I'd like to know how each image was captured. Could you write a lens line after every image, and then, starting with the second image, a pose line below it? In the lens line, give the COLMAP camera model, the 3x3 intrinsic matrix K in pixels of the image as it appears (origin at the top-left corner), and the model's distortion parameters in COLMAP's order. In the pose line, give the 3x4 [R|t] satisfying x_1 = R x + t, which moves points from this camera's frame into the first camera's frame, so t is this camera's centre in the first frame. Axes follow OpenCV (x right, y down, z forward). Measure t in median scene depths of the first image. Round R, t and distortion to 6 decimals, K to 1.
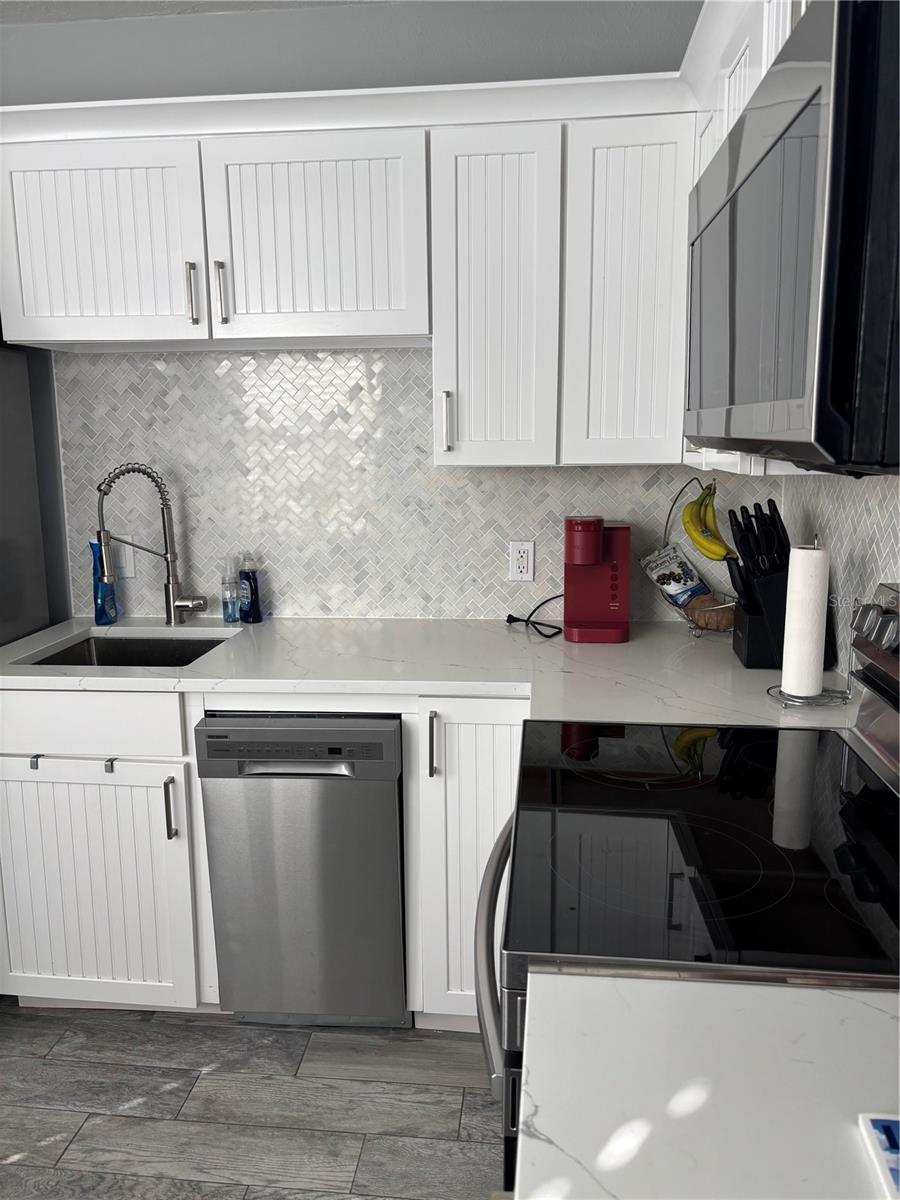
lens RADIAL K [[902.6, 0, 447.4], [0, 902.6, 594.4], [0, 0, 1]] dist [0.027927, -0.030404]
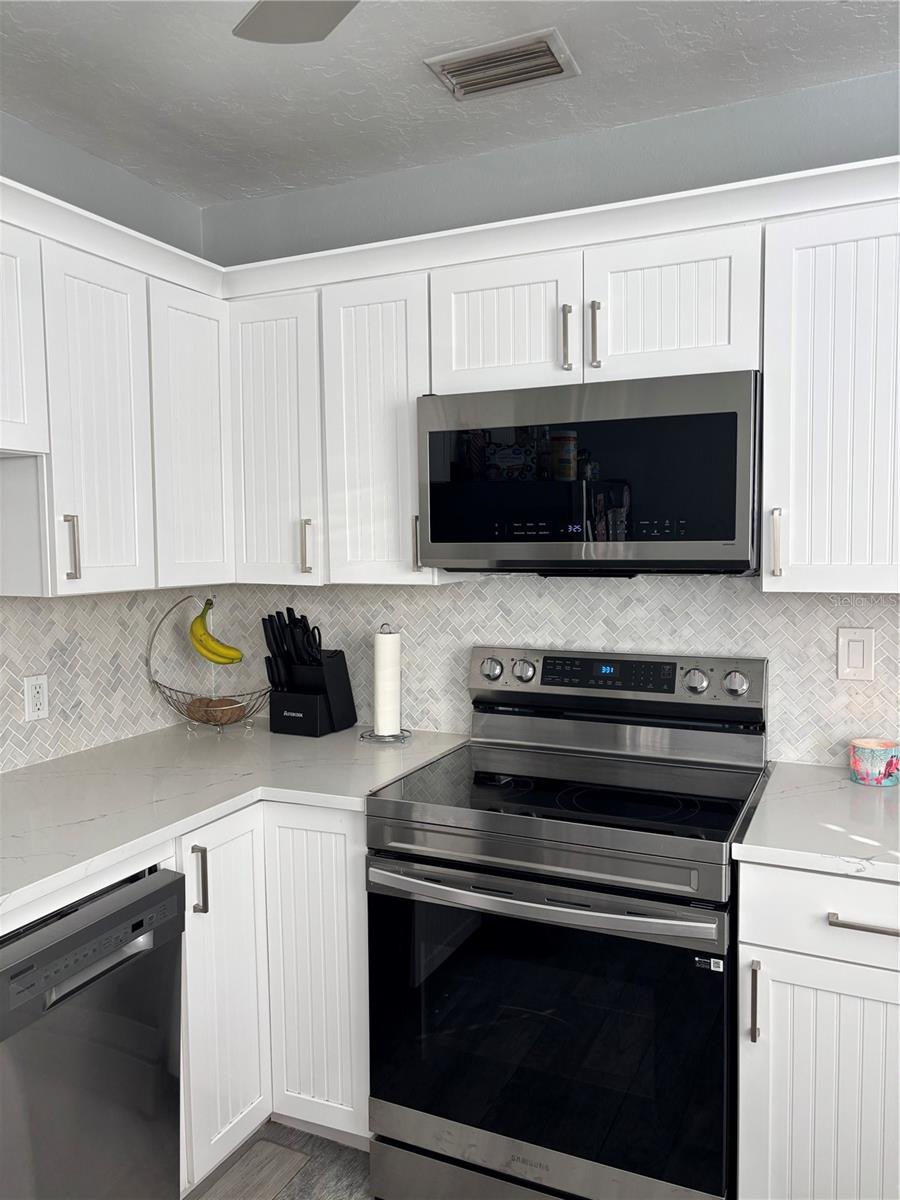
lens RADIAL K [[902.6, 0, 450.9], [0, 902.6, 602.2], [0, 0, 1]] dist [0.027927, -0.030404]
pose [[0.302165, -0.056779, 0.951563, -0.749978], [0.169145, 0.985578, 0.005097, -0.075644], [-0.938129, 0.159412, 0.307411, 0.367824]]
